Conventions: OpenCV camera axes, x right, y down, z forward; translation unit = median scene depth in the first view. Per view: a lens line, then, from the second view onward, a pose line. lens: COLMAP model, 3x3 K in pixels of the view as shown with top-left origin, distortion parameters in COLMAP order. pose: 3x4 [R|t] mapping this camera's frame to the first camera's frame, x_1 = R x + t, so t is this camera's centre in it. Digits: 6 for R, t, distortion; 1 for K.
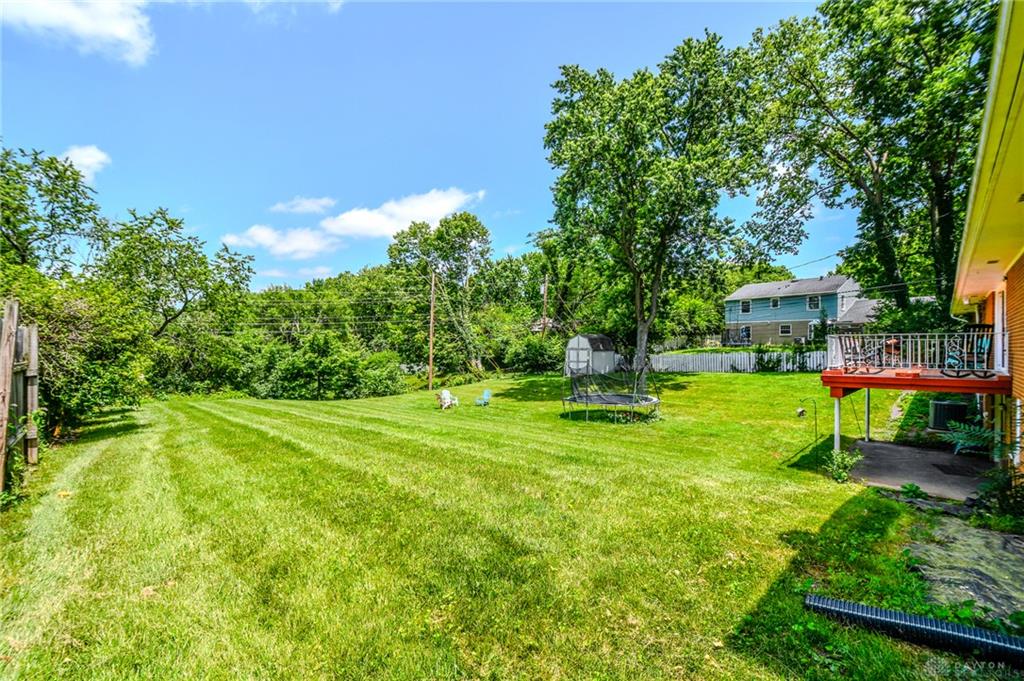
lens RADIAL K [[447.8, 0, 505.1], [0, 447.8, 345.2], [0, 0, 1]] dist [-0.013867, -0.001721]
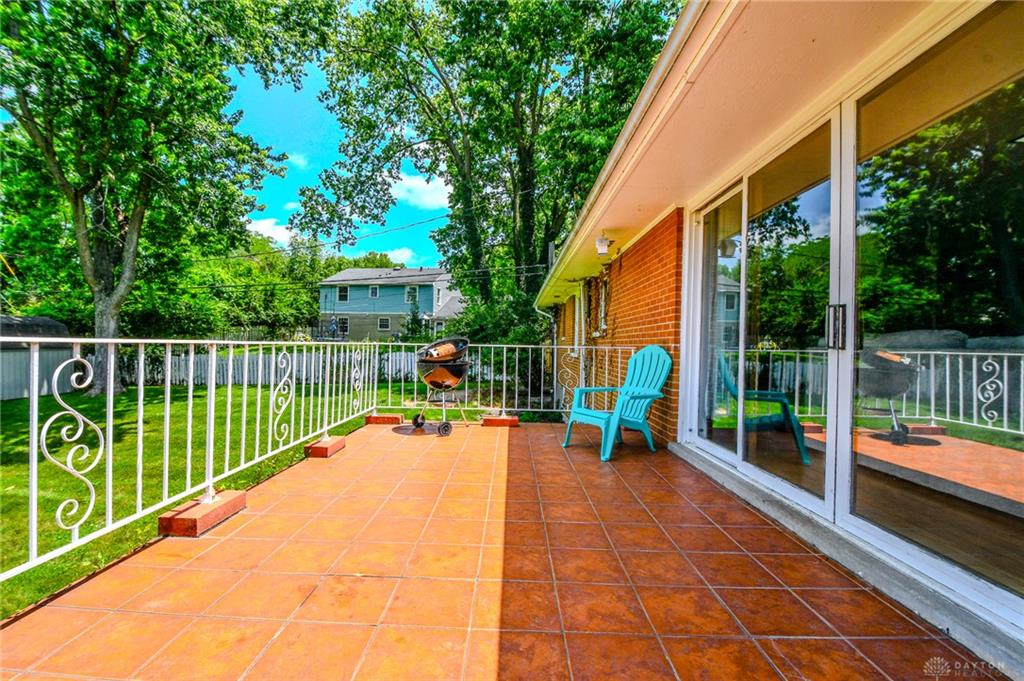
lens RADIAL K [[447.8, 0, 510.1], [0, 447.8, 338.8], [0, 0, 1]] dist [-0.013867, -0.001721]
pose [[0.711302, 0.015690, 0.702711, 0.259835], [-0.017697, 0.999834, -0.004411, -0.006443], [-0.702664, -0.009298, 0.711461, 0.280514]]
